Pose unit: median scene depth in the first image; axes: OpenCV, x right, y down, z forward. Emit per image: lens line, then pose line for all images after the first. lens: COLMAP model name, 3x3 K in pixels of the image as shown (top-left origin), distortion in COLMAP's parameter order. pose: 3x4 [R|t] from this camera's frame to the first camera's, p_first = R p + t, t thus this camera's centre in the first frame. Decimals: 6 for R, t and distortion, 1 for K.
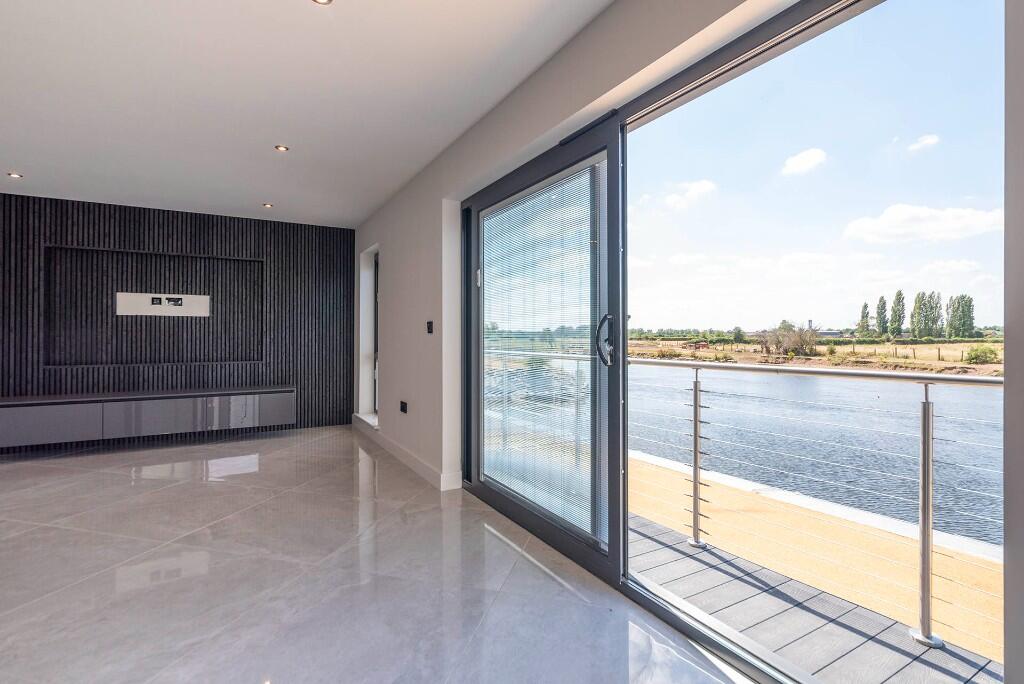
lens RADIAL K [[486.1, 0, 512.0], [0, 486.1, 331.3], [0, 0, 1]] dist [-0.001518, -0.000521]
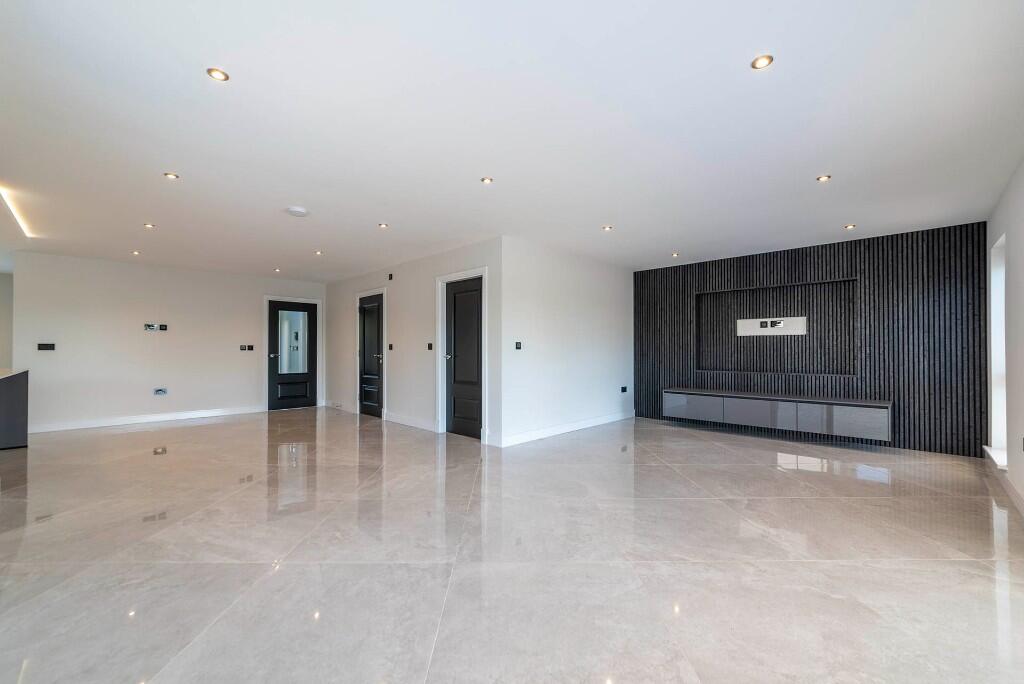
lens RADIAL K [[408.7, 0, 512.0], [0, 408.7, 342.0], [0, 0, 1]] dist [-0.002407, 0.000121]
pose [[0.285856, -0.020241, -0.958059, 0.122142], [0.007868, 0.999793, -0.018775, 0.000358], [0.958240, -0.002171, 0.285956, 0.044598]]
